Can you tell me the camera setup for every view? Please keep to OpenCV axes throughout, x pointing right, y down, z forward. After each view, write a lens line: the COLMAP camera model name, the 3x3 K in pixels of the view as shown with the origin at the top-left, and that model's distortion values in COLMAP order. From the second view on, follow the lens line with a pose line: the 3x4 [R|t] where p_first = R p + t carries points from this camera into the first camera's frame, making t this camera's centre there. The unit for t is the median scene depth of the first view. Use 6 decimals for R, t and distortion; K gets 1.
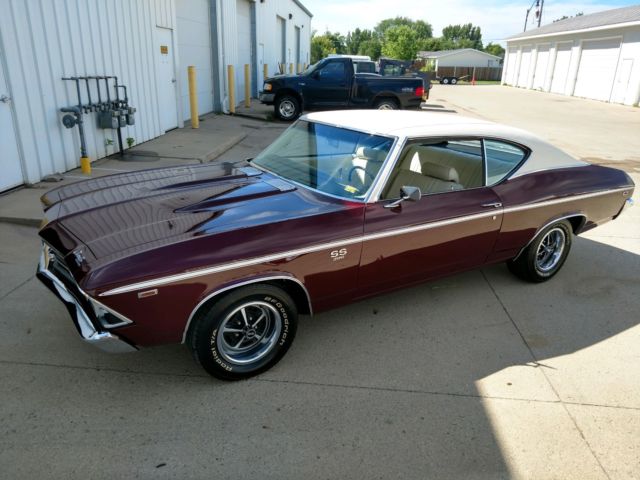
lens RADIAL K [[506.3, 0, 317.2], [0, 506.3, 240.0], [0, 0, 1]] dist [0.007909, -0.039960]
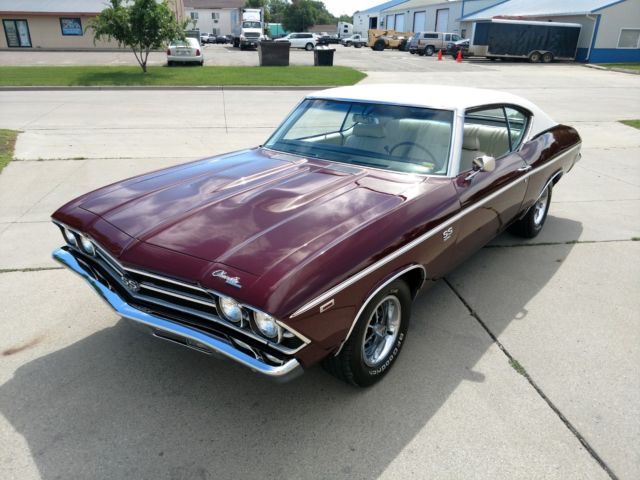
lens RADIAL K [[506.3, 0, 315.8], [0, 506.3, 239.7], [0, 0, 1]] dist [0.007909, -0.039960]
pose [[0.943365, -0.135567, 0.302793, -0.453434], [0.121911, 0.990498, 0.063647, -0.047981], [-0.308544, -0.023129, 0.950929, 0.142768]]
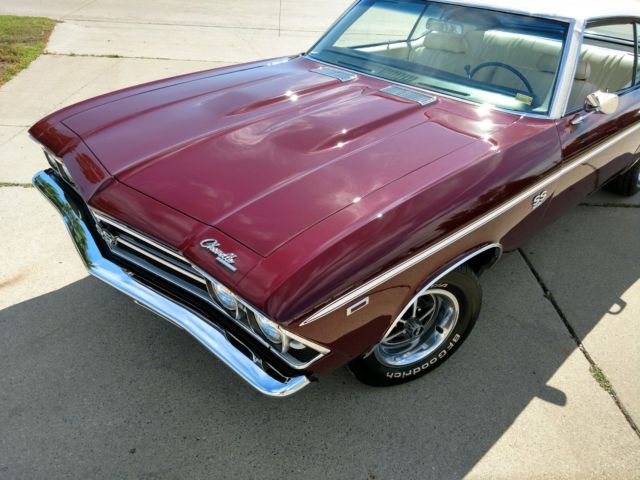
lens RADIAL K [[506.3, 0, 300.3], [0, 506.3, 248.4], [0, 0, 1]] dist [0.007909, -0.039960]
pose [[0.982289, -0.085796, 0.166576, -0.375161], [0.045140, 0.971182, 0.234024, -0.078381], [-0.181854, -0.222360, 0.957854, 0.343511]]
